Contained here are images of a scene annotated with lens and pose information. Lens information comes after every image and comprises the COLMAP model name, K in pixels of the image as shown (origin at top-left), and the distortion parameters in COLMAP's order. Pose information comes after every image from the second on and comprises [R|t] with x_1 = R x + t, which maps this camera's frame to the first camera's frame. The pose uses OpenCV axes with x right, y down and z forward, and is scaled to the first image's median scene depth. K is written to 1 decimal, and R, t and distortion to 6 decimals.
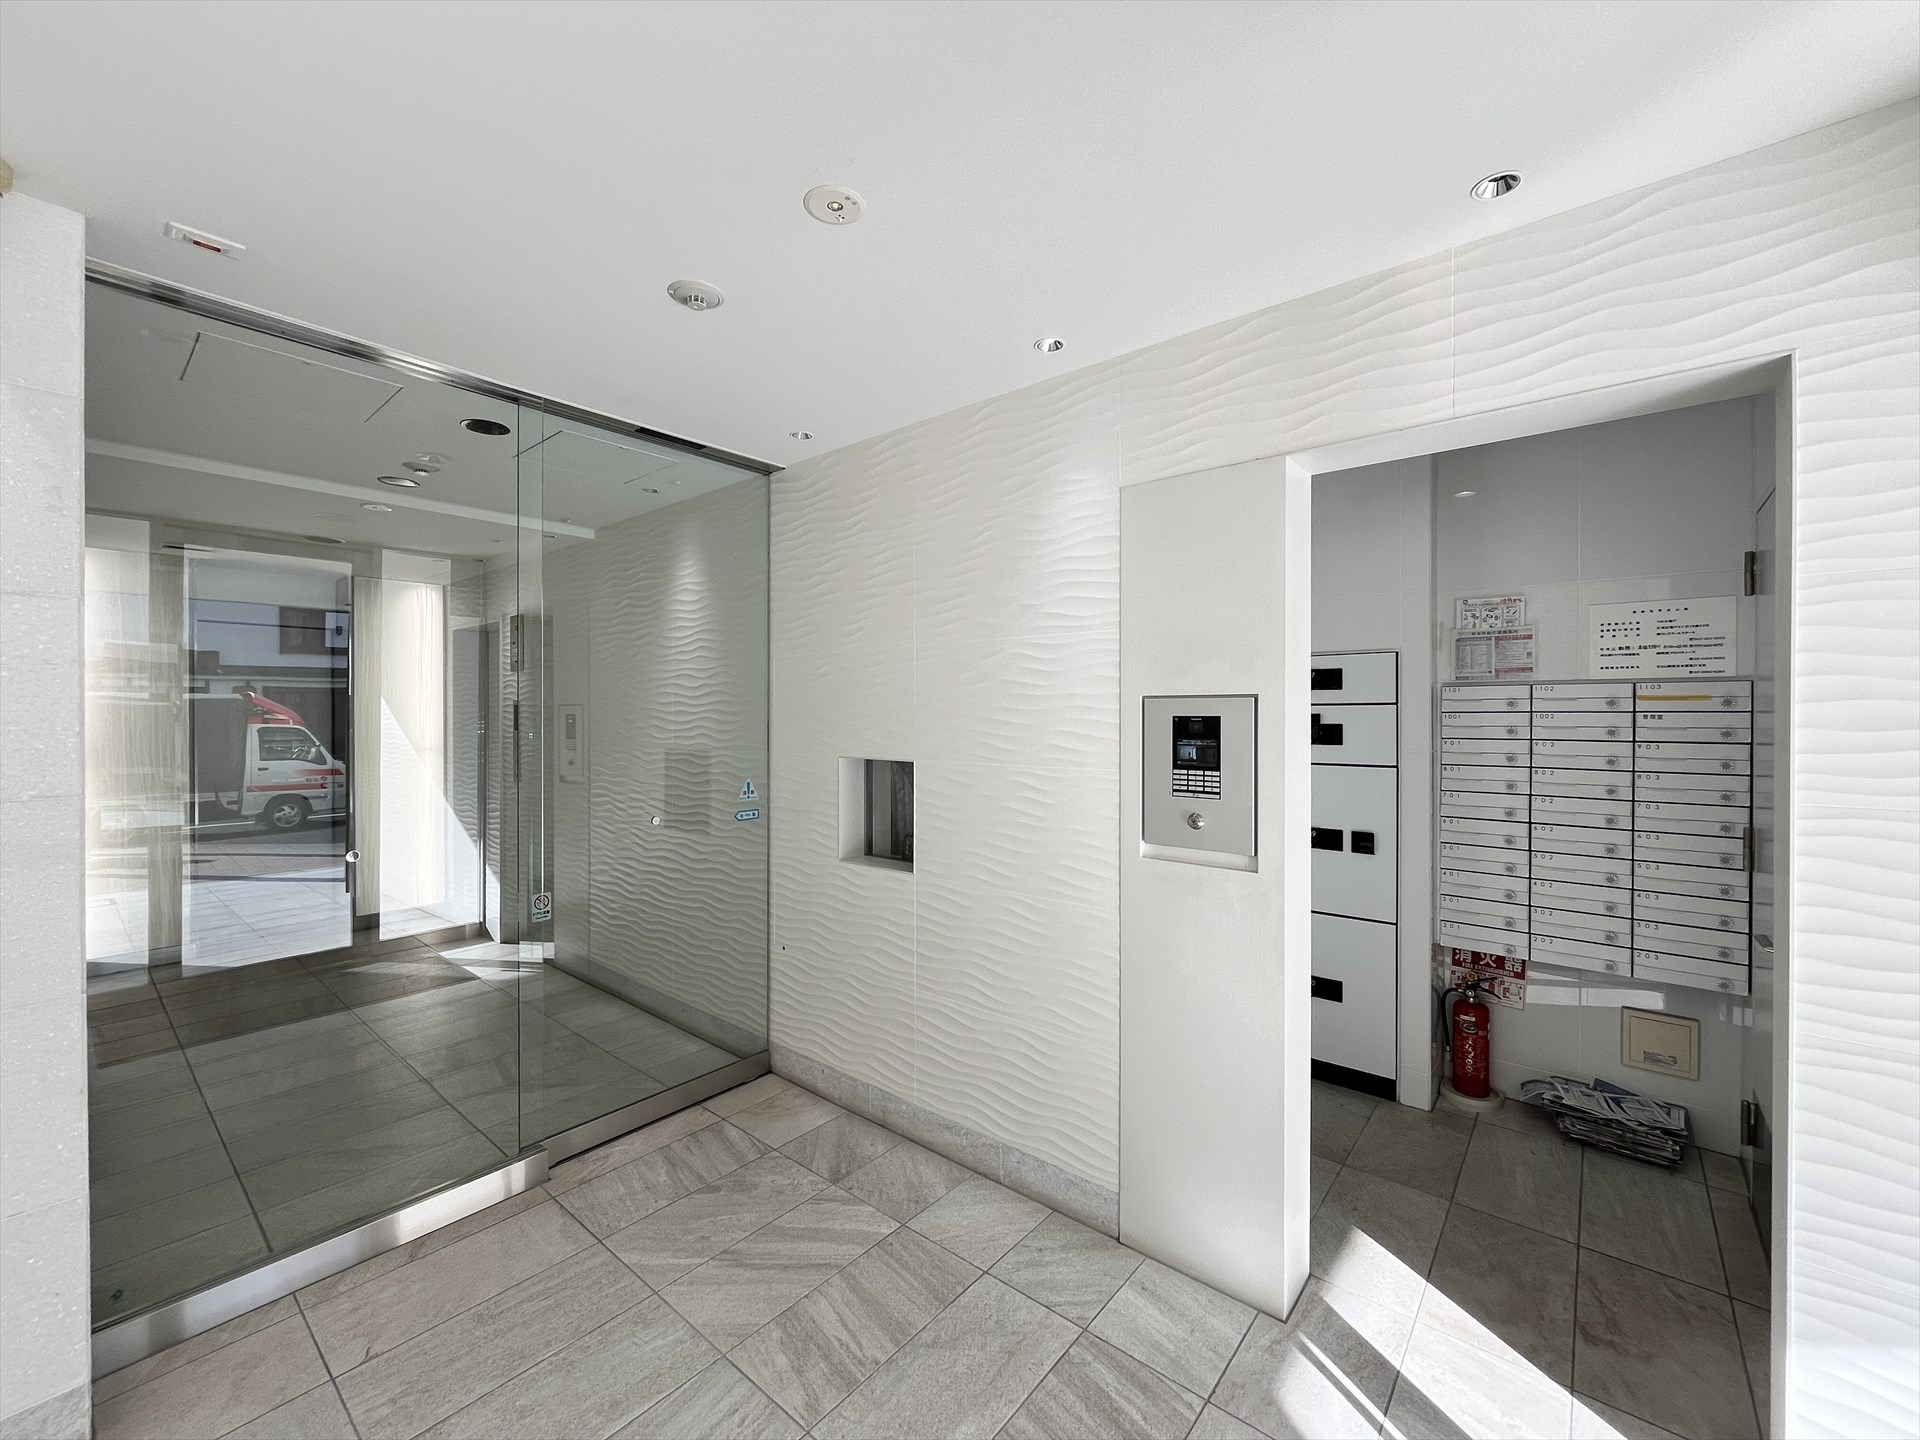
lens RADIAL K [[775.8, 0, 960.0], [0, 775.8, 720.0], [0, 0, 1]] dist [0.000012, -0.000485]
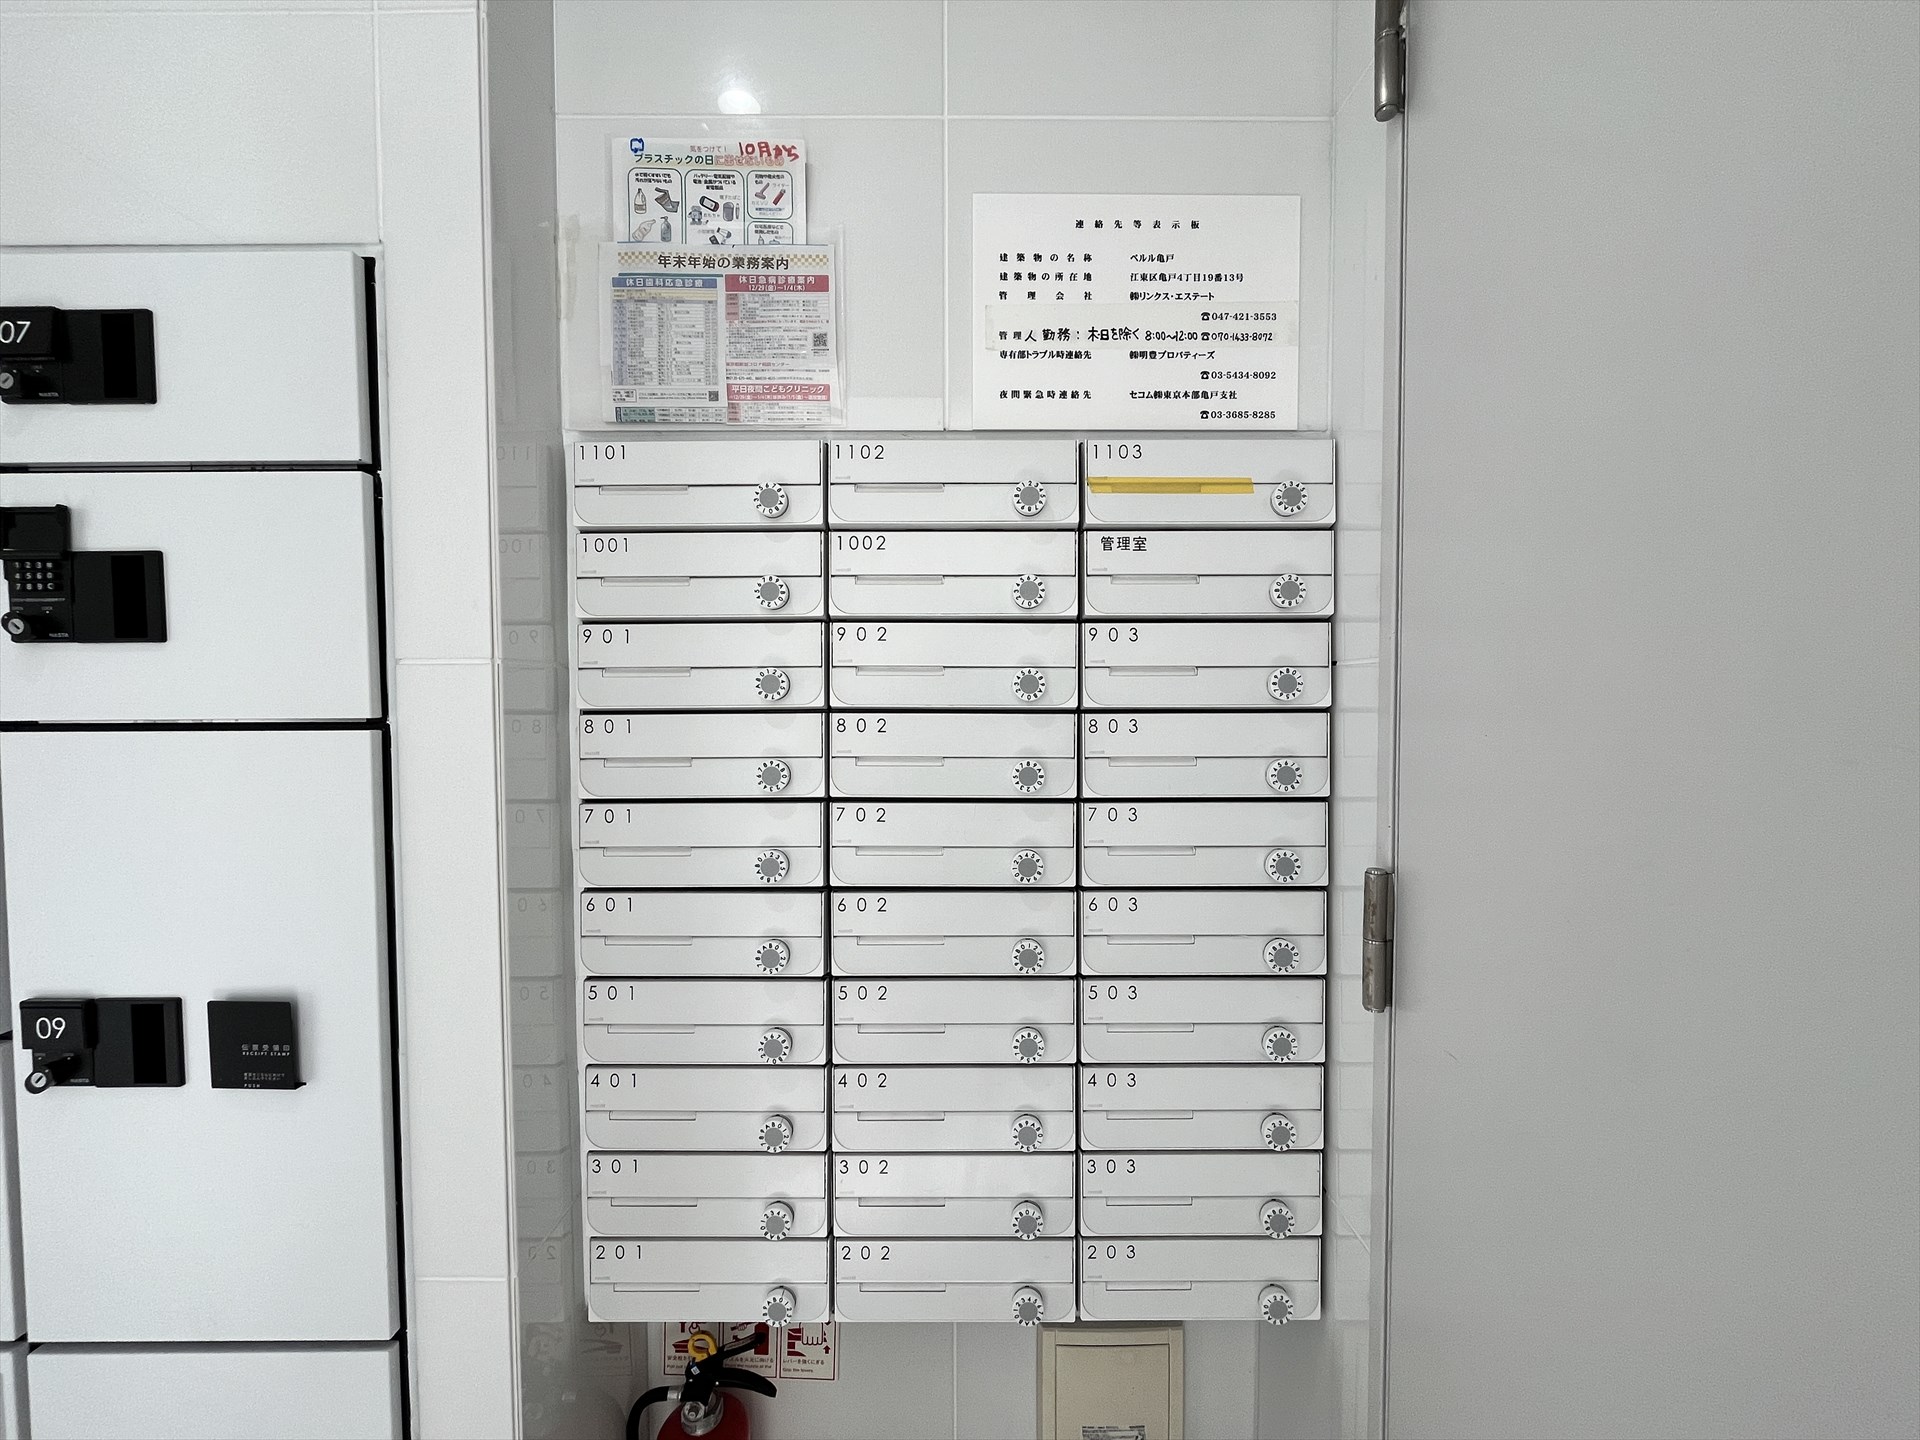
lens RADIAL K [[775.8, 0, 960.0], [0, 775.8, 720.0], [0, 0, 1]] dist [0.000012, -0.000485]
pose [[0.764137, -0.026475, 0.644511, 0.603762], [0.007364, 0.999450, 0.032324, 0.057871], [-0.645012, -0.019954, 0.763912, 0.764301]]
